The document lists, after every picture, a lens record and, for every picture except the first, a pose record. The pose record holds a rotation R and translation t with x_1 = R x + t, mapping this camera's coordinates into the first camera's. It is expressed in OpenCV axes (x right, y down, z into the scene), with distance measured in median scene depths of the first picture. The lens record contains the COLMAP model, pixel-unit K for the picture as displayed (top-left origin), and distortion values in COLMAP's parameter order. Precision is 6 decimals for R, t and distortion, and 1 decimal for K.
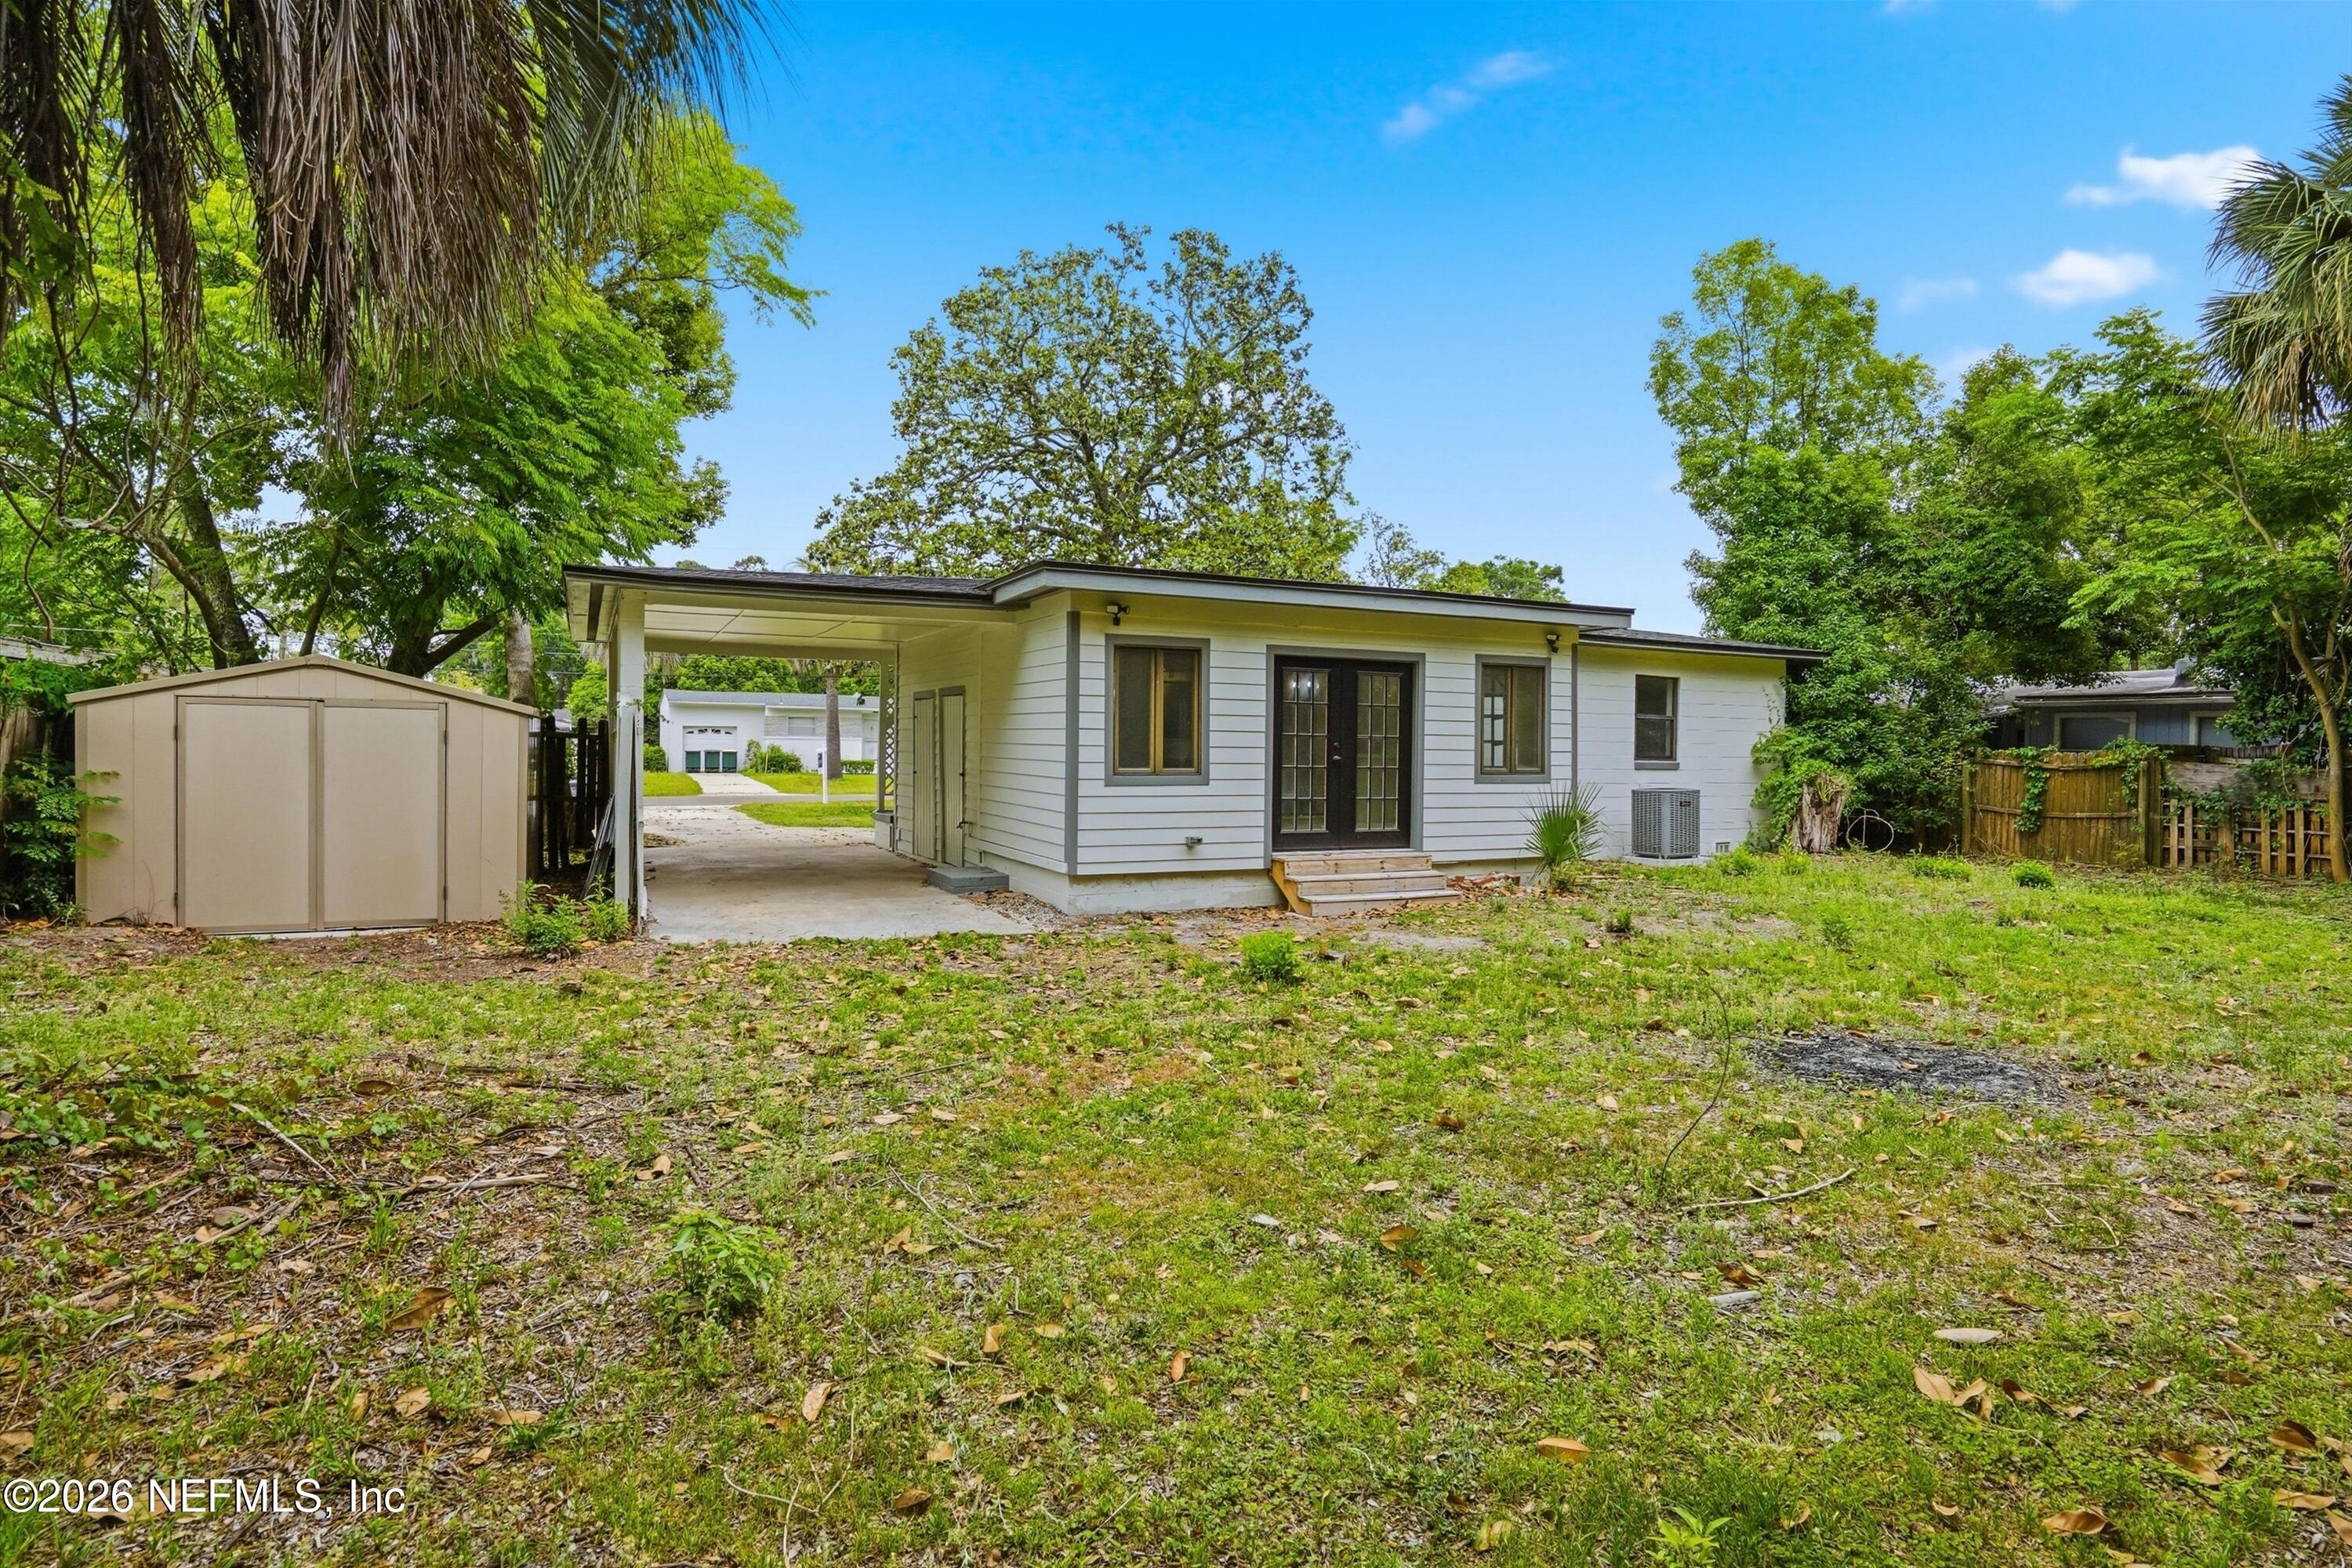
lens RADIAL K [[1169.5, 0, 1134.4], [0, 1169.5, 785.3], [0, 0, 1]] dist [-0.000619, 0.027804]
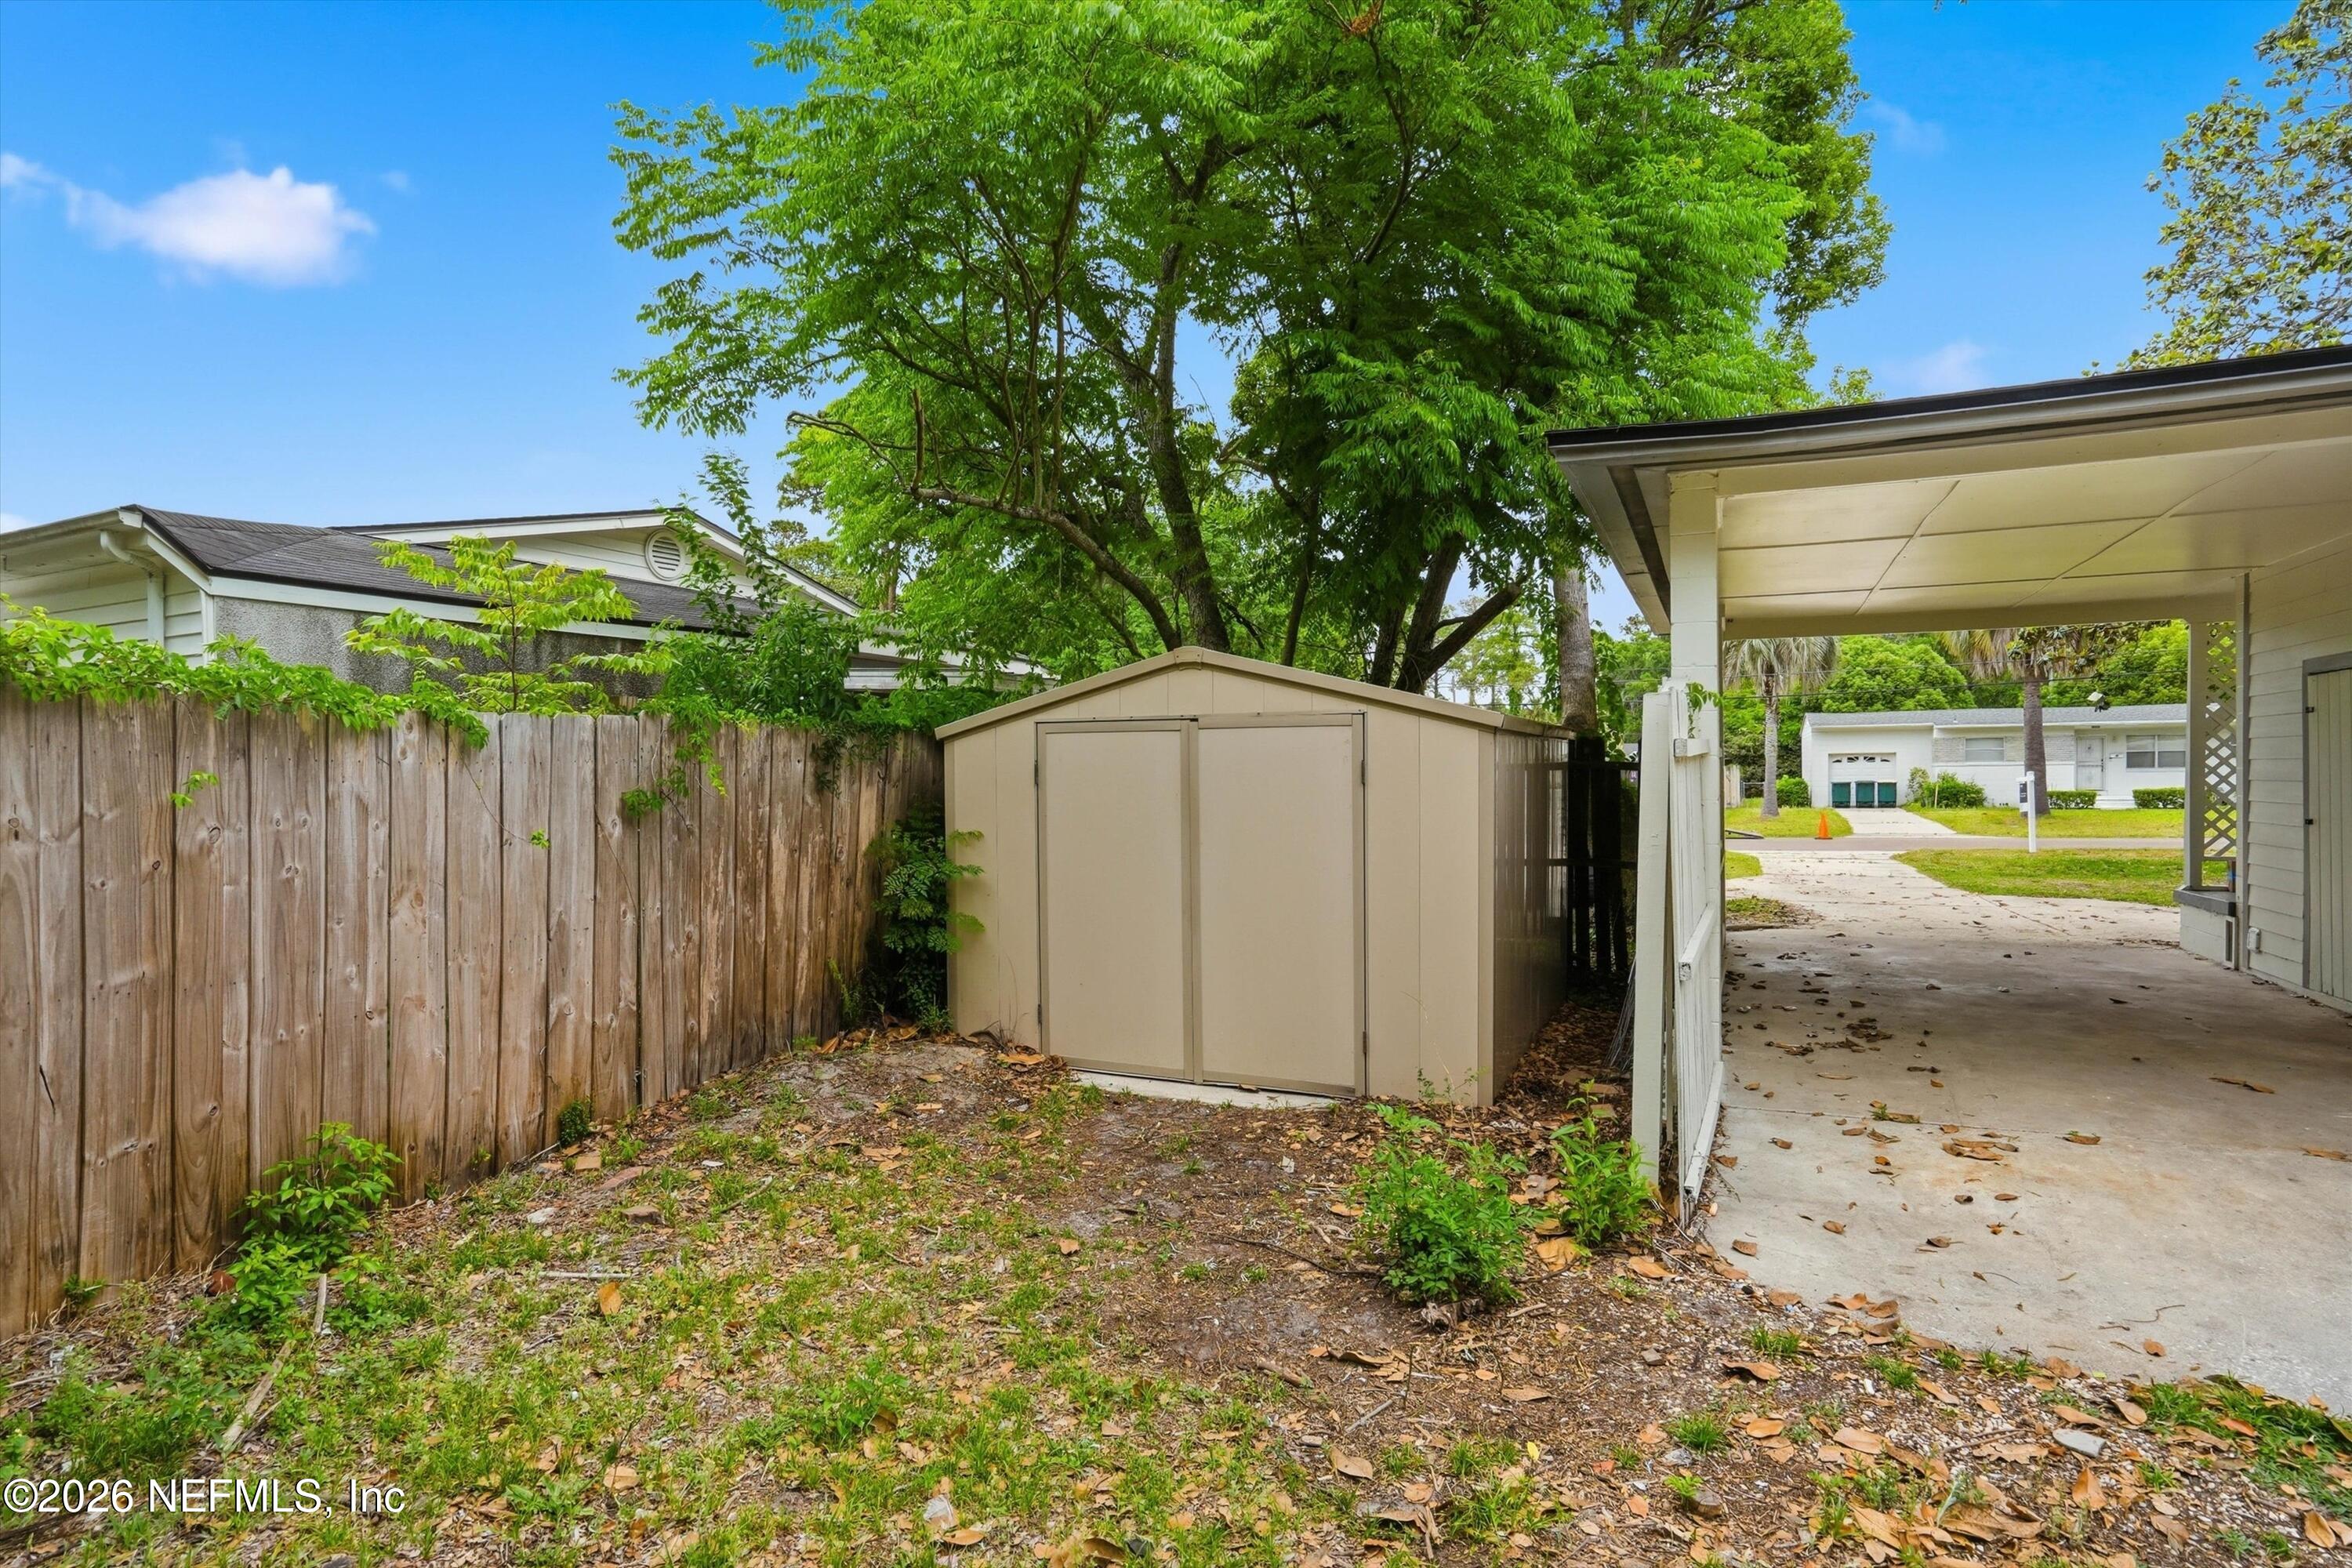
lens RADIAL K [[1119.2, 0, 1165.1], [0, 1119.2, 779.2], [0, 0, 1]] dist [-0.065660, 0.023513]
pose [[0.609532, -0.019900, -0.792512, -0.168053], [-0.006822, 0.999516, -0.030345, -0.016094], [0.792732, 0.023902, 0.609101, 0.462444]]
